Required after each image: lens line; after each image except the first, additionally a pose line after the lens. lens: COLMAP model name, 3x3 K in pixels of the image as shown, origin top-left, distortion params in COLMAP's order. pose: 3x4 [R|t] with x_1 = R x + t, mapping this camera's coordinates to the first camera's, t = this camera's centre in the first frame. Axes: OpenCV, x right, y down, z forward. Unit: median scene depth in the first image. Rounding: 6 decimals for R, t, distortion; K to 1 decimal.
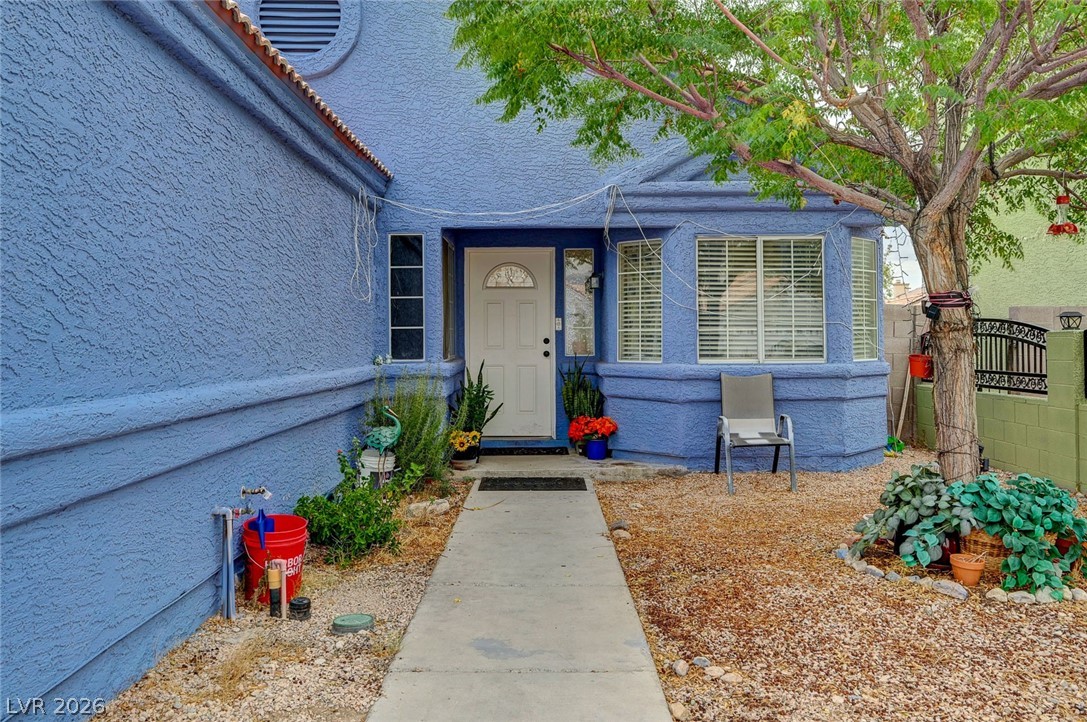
lens RADIAL K [[922.3, 0, 542.4], [0, 922.3, 305.2], [0, 0, 1]] dist [0.006141, 0.001261]
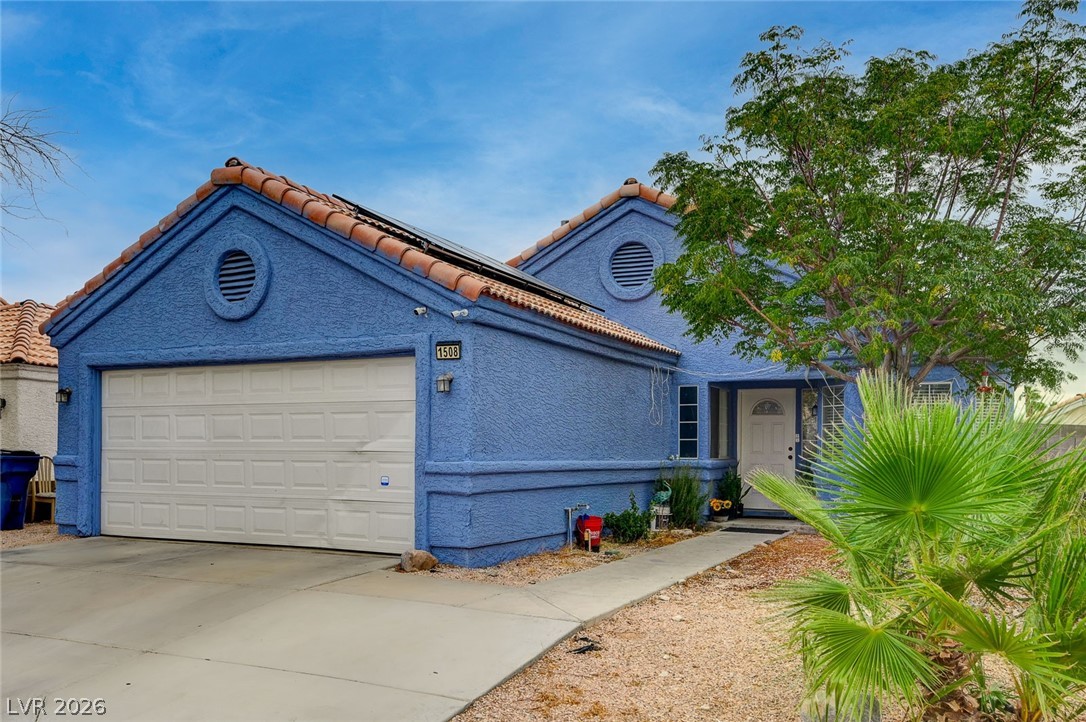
lens RADIAL K [[921.5, 0, 541.9], [0, 921.5, 305.3], [0, 0, 1]] dist [0.006141, 0.001261]
pose [[0.897524, -0.055904, -0.437407, 0.407263], [0.003164, 0.992722, -0.120385, -0.020199], [0.440954, 0.106664, 0.891169, -0.761737]]
